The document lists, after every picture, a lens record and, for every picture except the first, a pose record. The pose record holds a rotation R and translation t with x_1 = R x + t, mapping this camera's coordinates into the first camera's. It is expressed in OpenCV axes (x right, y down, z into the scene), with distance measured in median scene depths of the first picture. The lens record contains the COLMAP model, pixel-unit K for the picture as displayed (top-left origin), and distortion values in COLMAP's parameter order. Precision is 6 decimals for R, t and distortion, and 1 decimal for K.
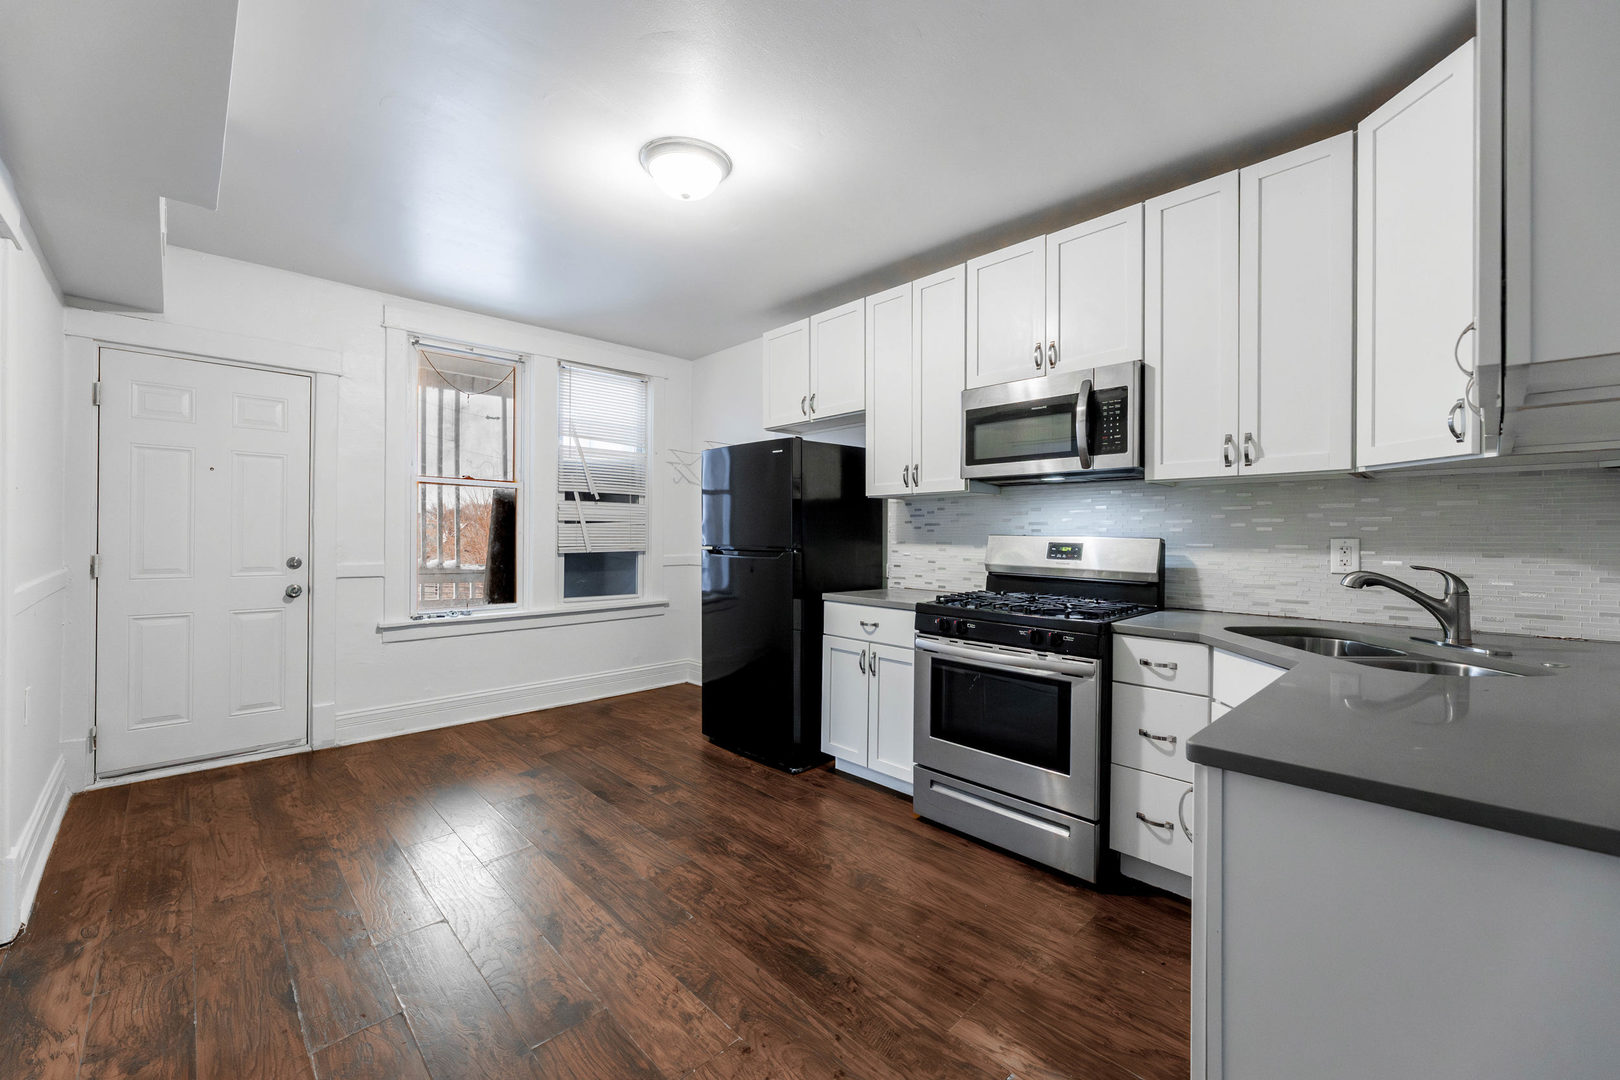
lens RADIAL K [[651.6, 0, 805.3], [0, 651.6, 538.3], [0, 0, 1]] dist [-0.000825, -0.000064]
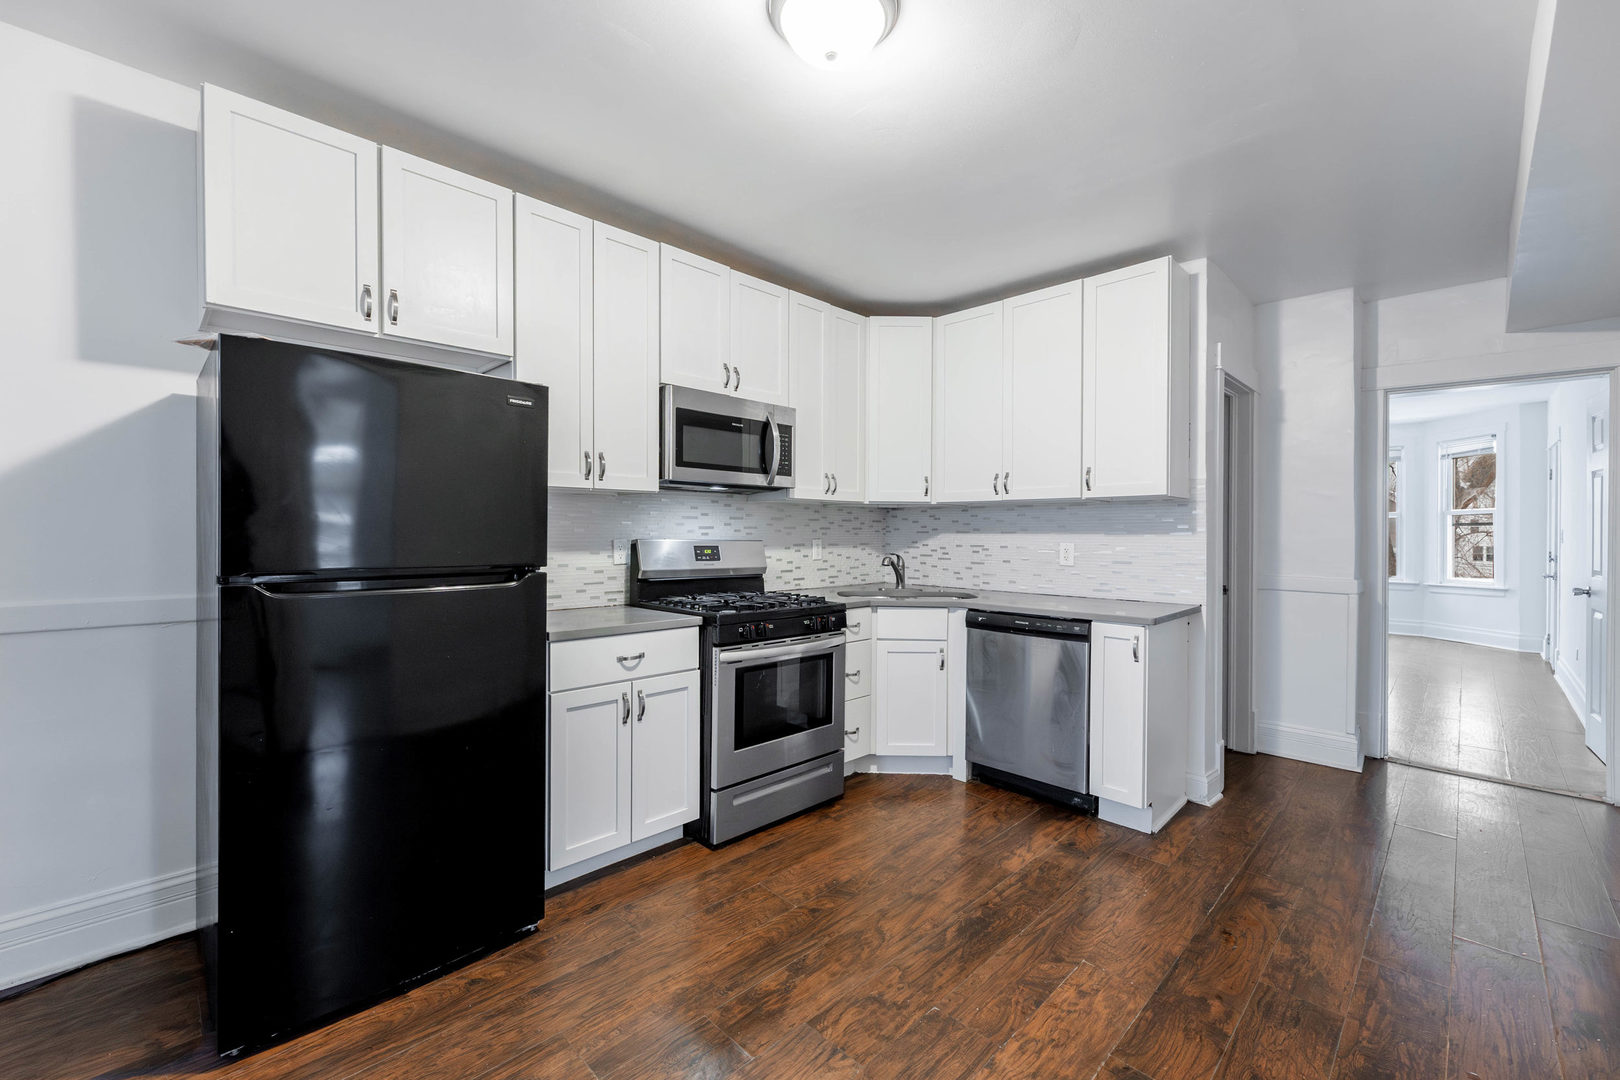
lens RADIAL K [[651.6, 0, 815.1], [0, 651.6, 537.5], [0, 0, 1]] dist [-0.000825, -0.000064]
pose [[-0.017442, -0.012952, 0.999764, -0.851620], [0.000658, 0.999916, 0.012966, -0.025613], [-0.999848, 0.000884, -0.017432, 0.999087]]
